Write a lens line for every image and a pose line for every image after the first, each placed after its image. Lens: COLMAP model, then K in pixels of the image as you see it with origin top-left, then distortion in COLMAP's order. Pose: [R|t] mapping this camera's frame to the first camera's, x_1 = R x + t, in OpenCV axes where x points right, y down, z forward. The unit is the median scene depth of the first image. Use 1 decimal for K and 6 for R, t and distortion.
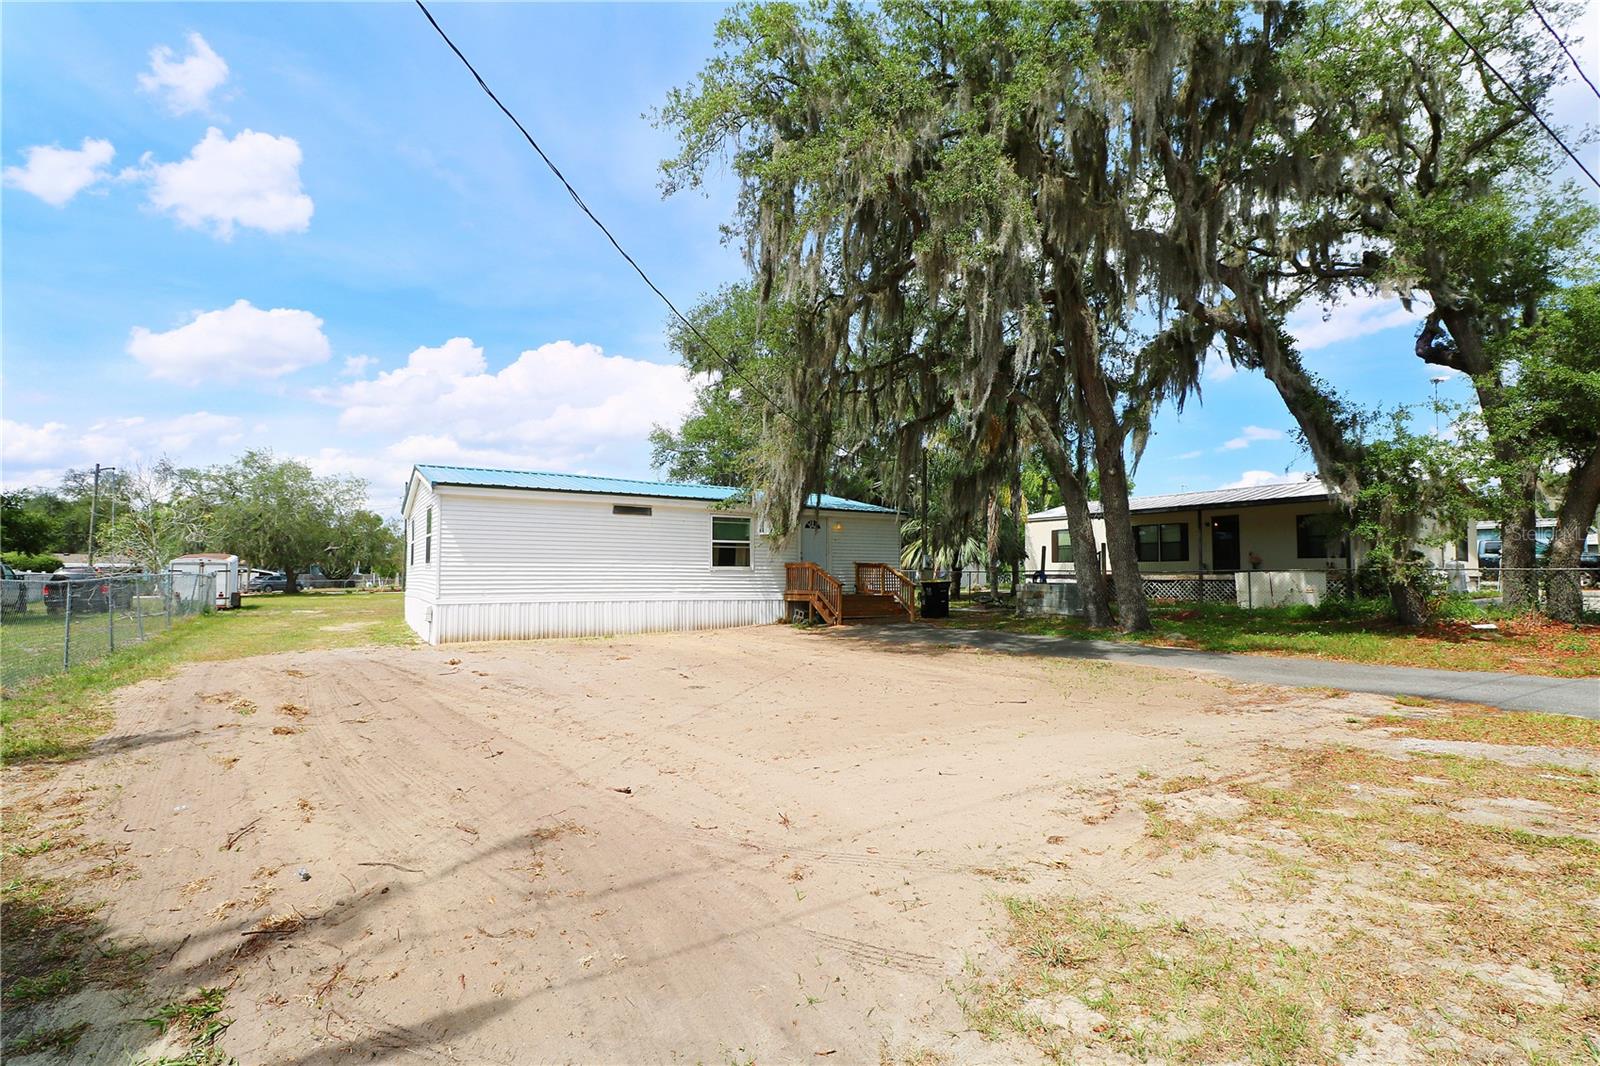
lens RADIAL K [[754.9, 0, 804.4], [0, 754.9, 535.8], [0, 0, 1]] dist [-0.002588, -0.014278]
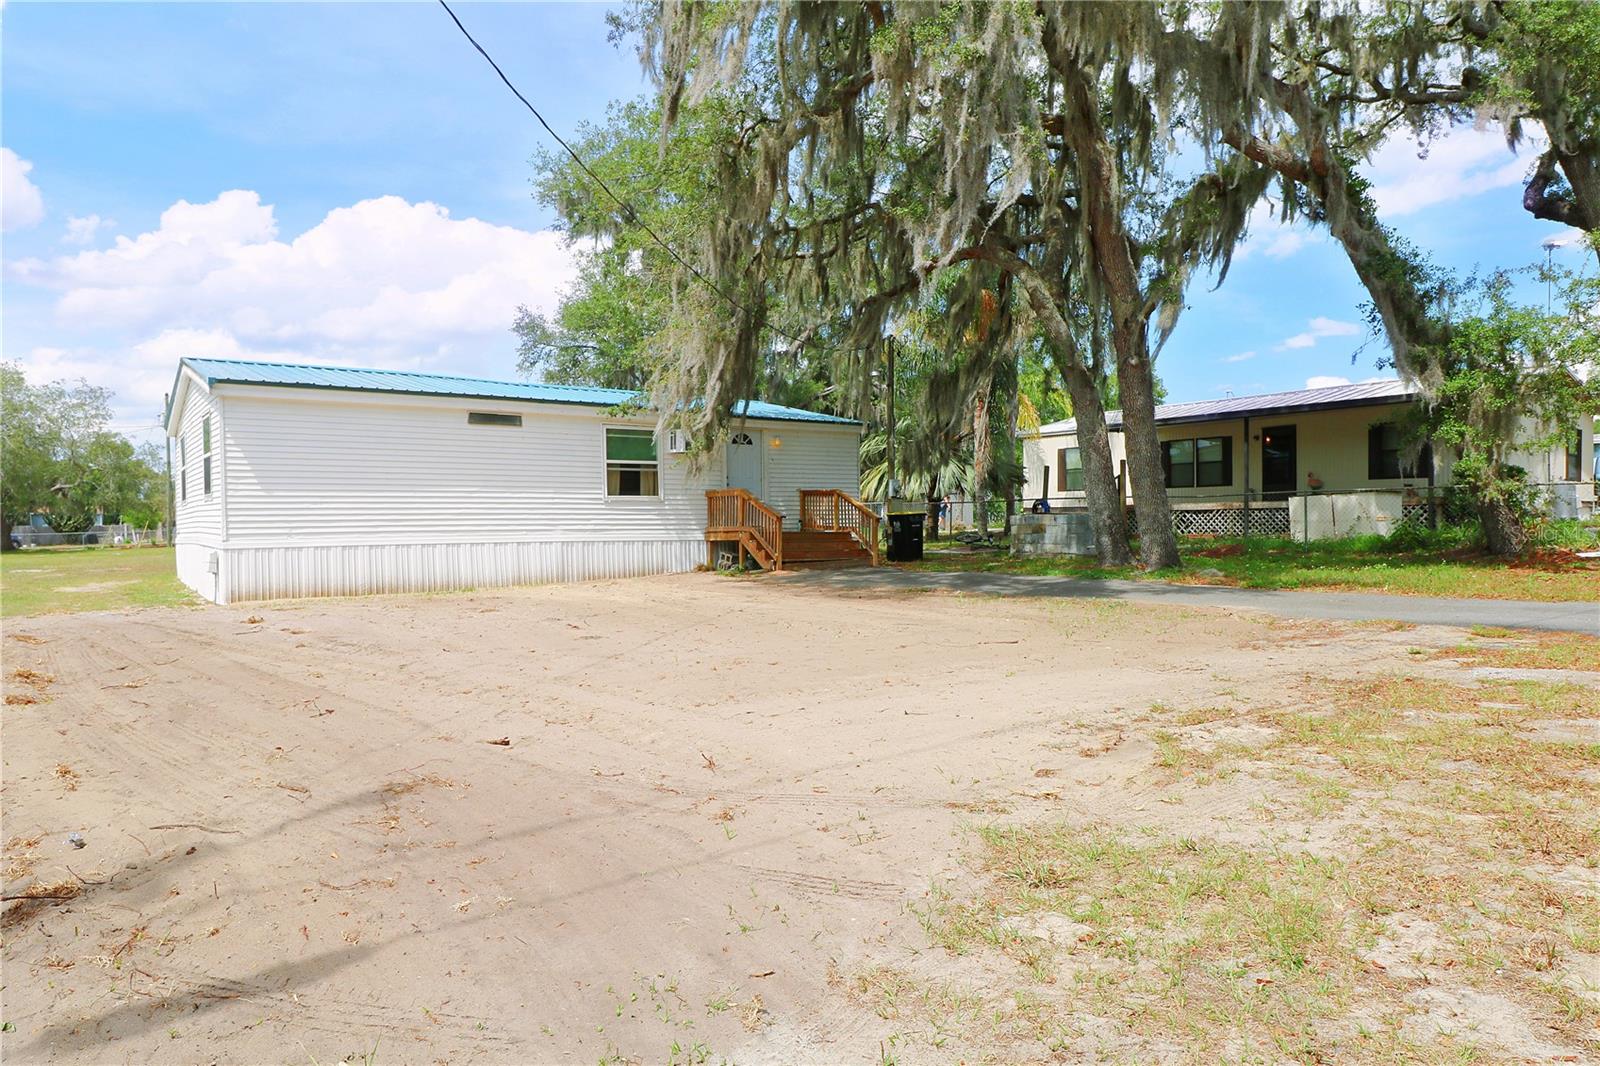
lens RADIAL K [[1018.0, 0, 803.9], [0, 1018.0, 538.5], [0, 0, 1]] dist [0.005015, -0.011190]
pose [[0.997464, -0.013953, 0.069795, 0.000349], [0.009100, 0.997550, 0.069368, 0.023253], [-0.070592, -0.068557, 0.995147, -0.017341]]
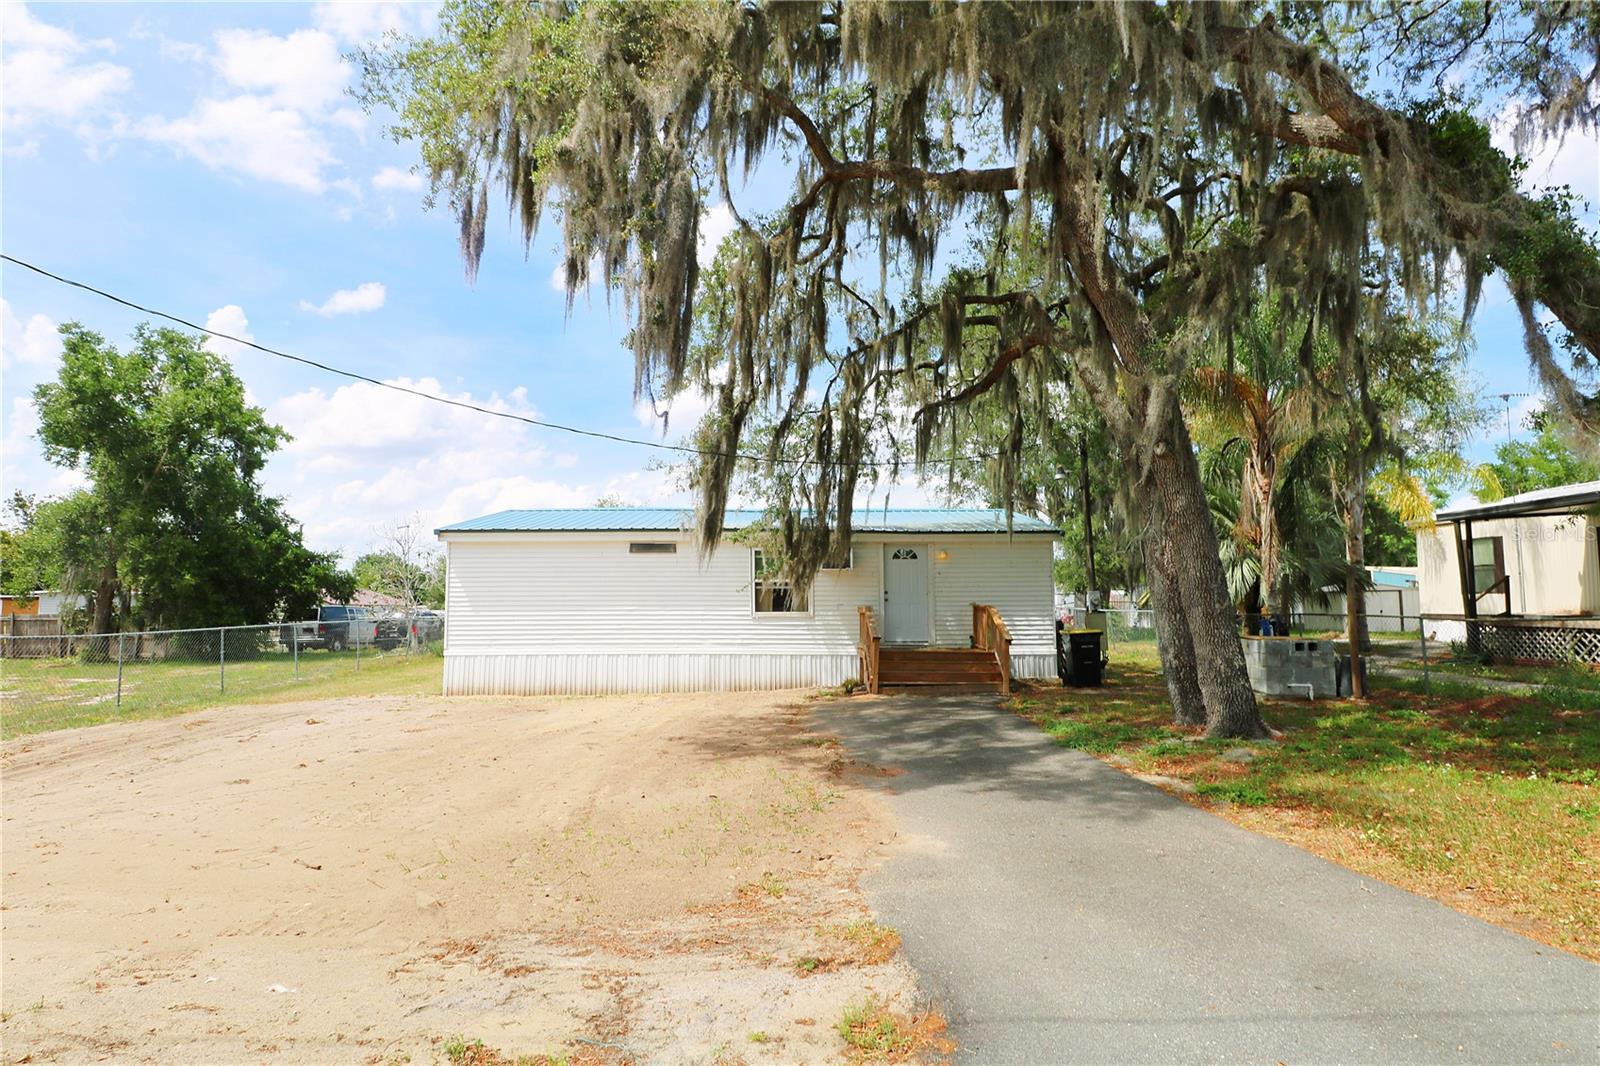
lens RADIAL K [[861.0, 0, 800.0], [0, 861.0, 533.0], [0, 0, 1]] dist [0.001552, 0.000120]
pose [[0.852718, -0.050599, -0.519916, 0.615446], [0.034406, 0.998577, -0.040754, -0.007320], [0.521238, 0.016863, 0.853245, 0.369302]]
